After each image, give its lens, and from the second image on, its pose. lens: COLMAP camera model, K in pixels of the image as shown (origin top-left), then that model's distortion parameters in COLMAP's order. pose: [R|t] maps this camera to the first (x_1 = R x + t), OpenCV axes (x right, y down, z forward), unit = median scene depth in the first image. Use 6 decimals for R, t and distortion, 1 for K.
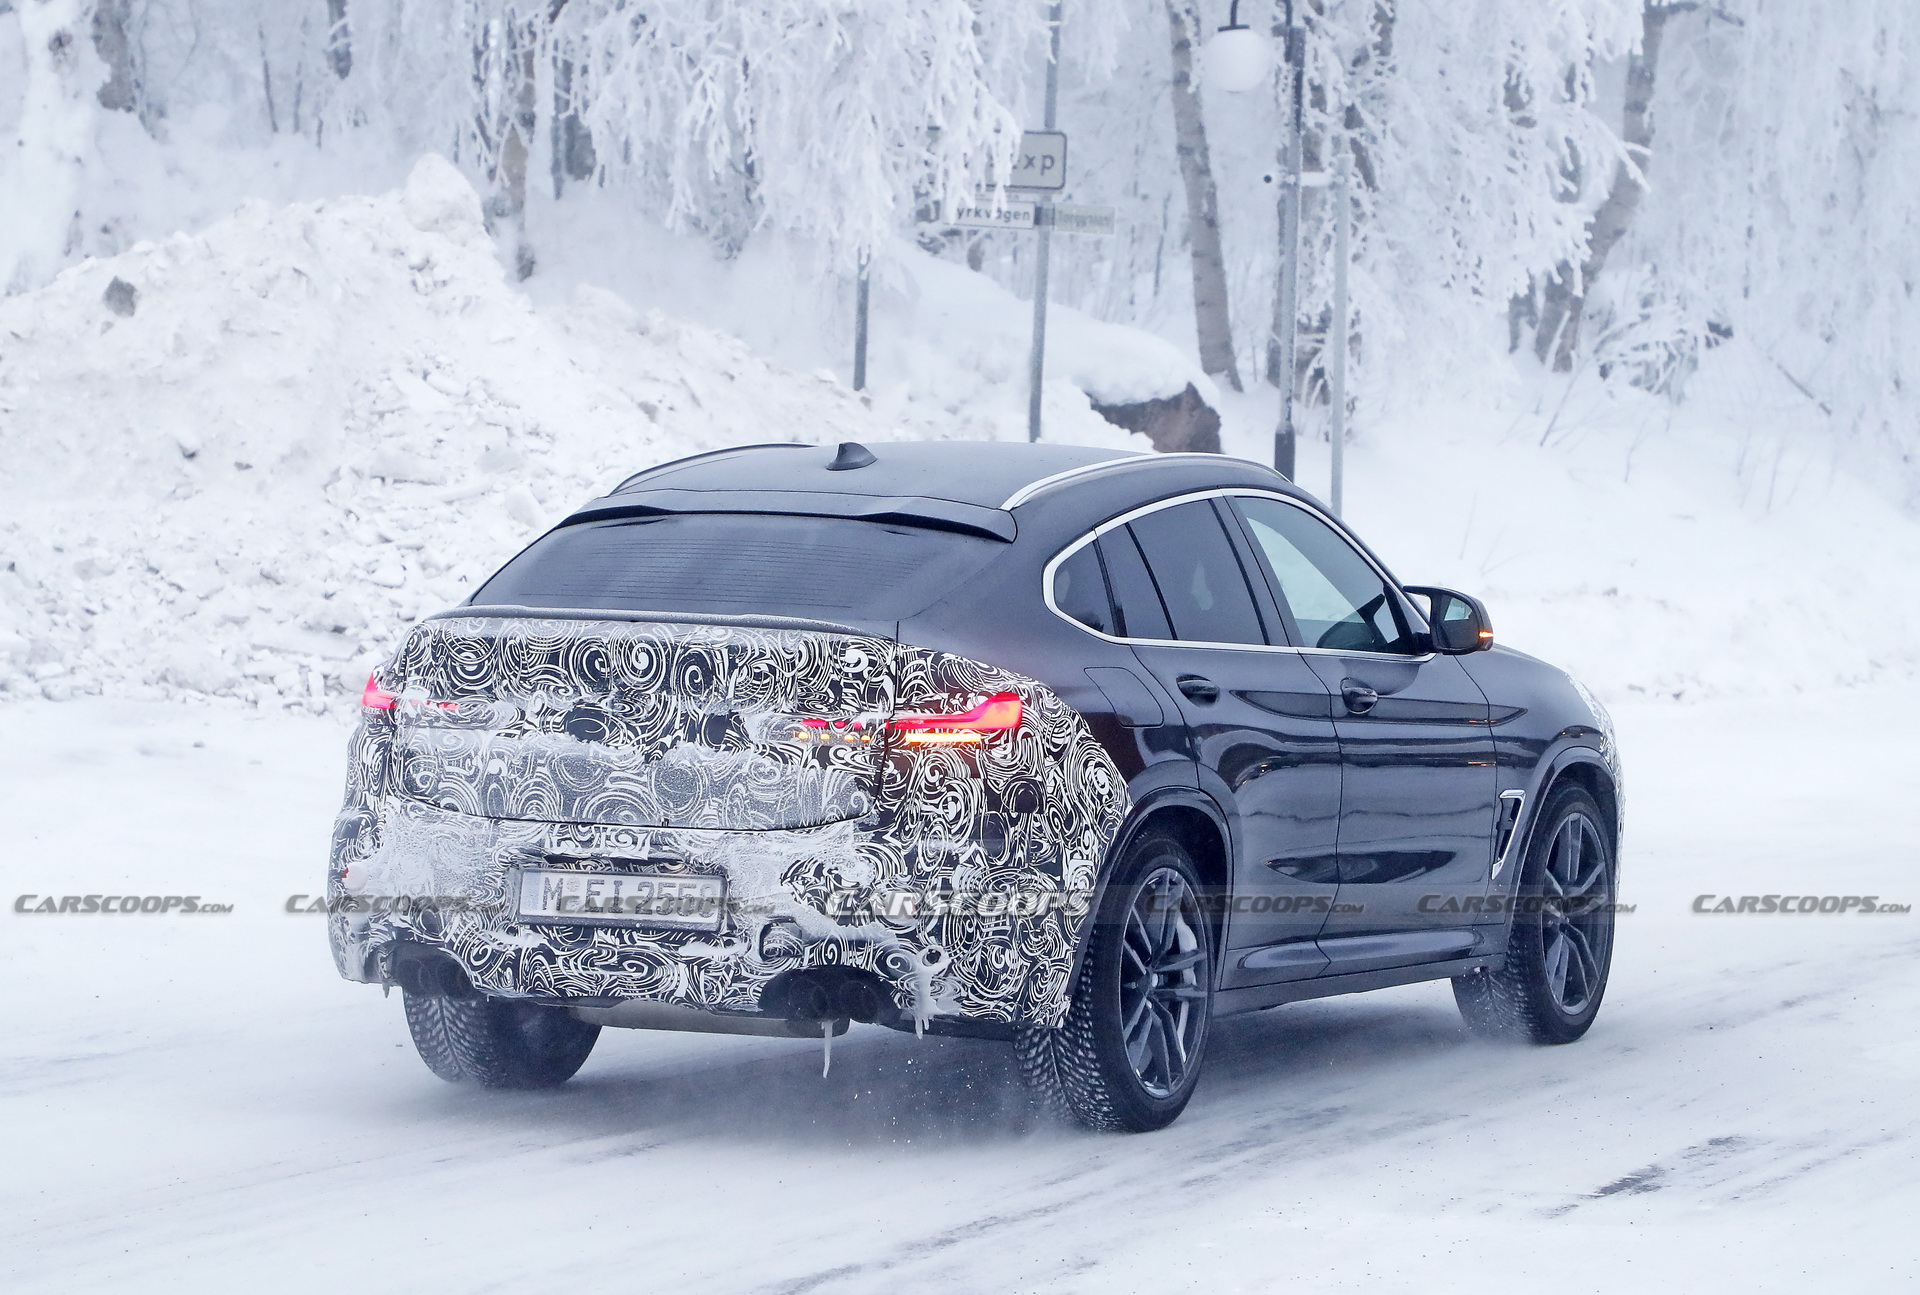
lens RADIAL K [[9202.0, 0, 960.0], [0, 9202.0, 647.5], [0, 0, 1]] dist [0.472133, -69.737857]
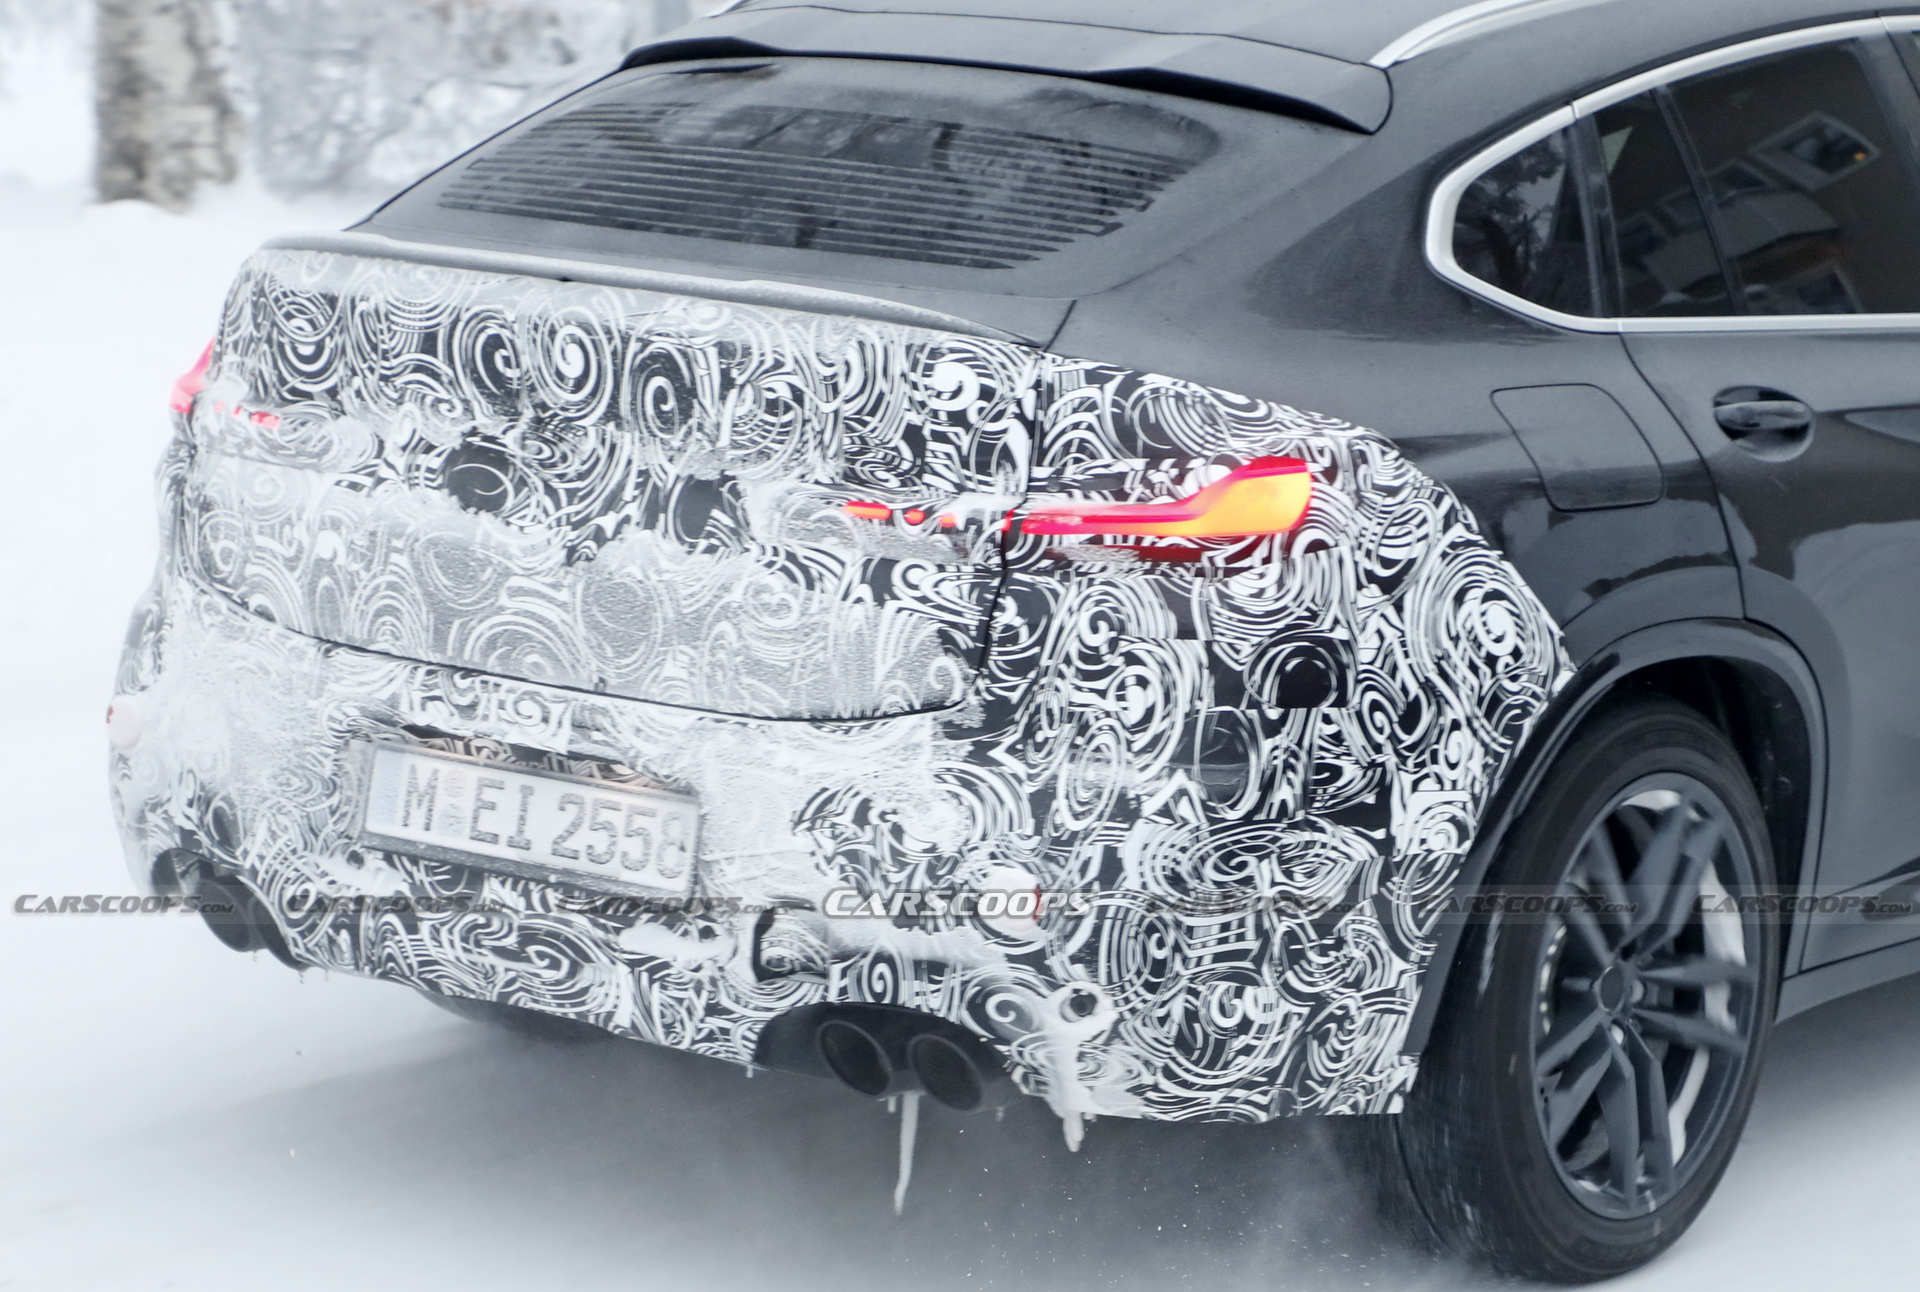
lens RADIAL K [[5707.5, 0, 853.7], [0, 5707.5, 594.5], [0, 0, 1]] dist [0.347545, 0.196569]
pose [[0.971812, 0.049082, -0.230590, 0.053481], [-0.025061, 0.994054, 0.105968, -0.019441], [0.234420, -0.097202, 0.967264, 0.700401]]
